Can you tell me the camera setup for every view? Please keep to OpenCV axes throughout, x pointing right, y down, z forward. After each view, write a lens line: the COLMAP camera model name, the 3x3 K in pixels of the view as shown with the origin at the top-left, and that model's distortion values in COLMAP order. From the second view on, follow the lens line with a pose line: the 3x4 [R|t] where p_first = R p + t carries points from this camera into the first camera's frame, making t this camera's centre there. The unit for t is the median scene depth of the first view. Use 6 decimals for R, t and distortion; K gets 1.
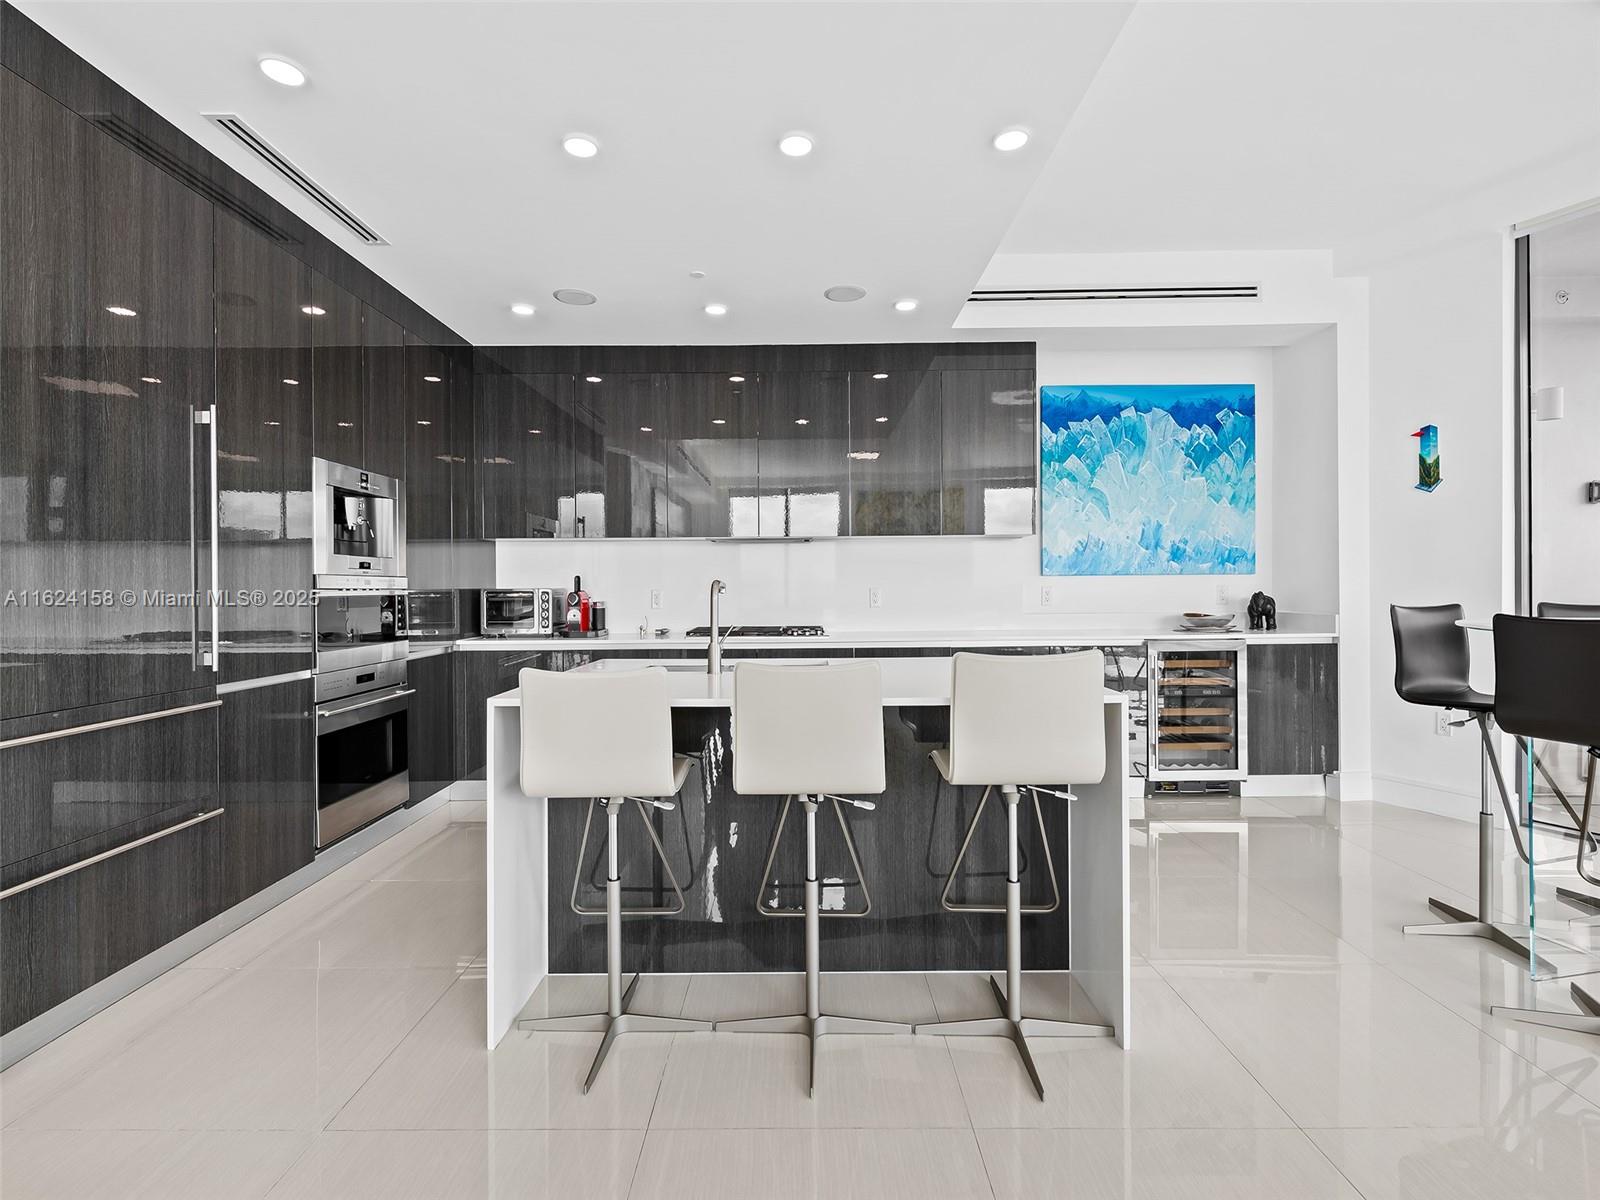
lens RADIAL K [[756.1, 0, 801.1], [0, 756.1, 594.3], [0, 0, 1]] dist [0.003480, 0.000561]
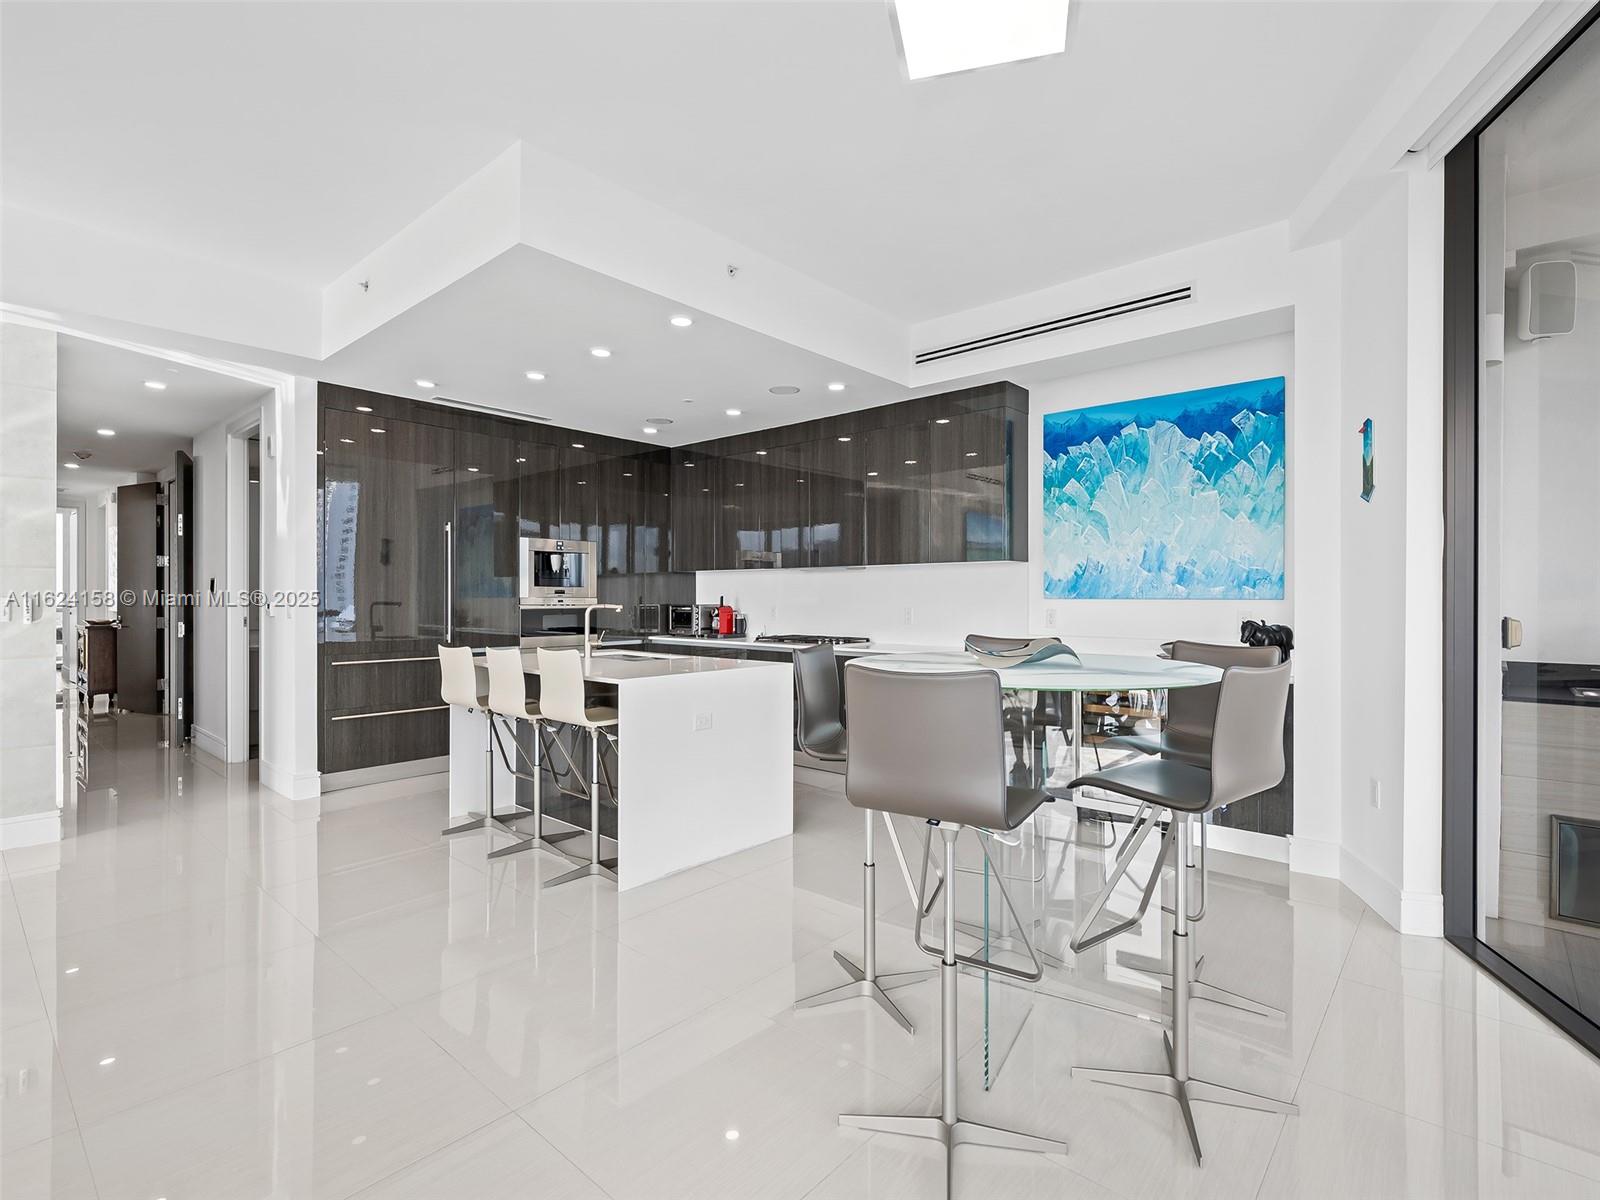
lens RADIAL K [[774.8, 0, 799.4], [0, 774.8, 600.1], [0, 0, 1]] dist [-0.000741, -0.000084]
pose [[0.748660, 0.011083, -0.662861, 0.771735], [-0.013412, 0.999909, 0.001571, -0.020133], [0.662818, 0.007714, 0.748741, -0.009807]]
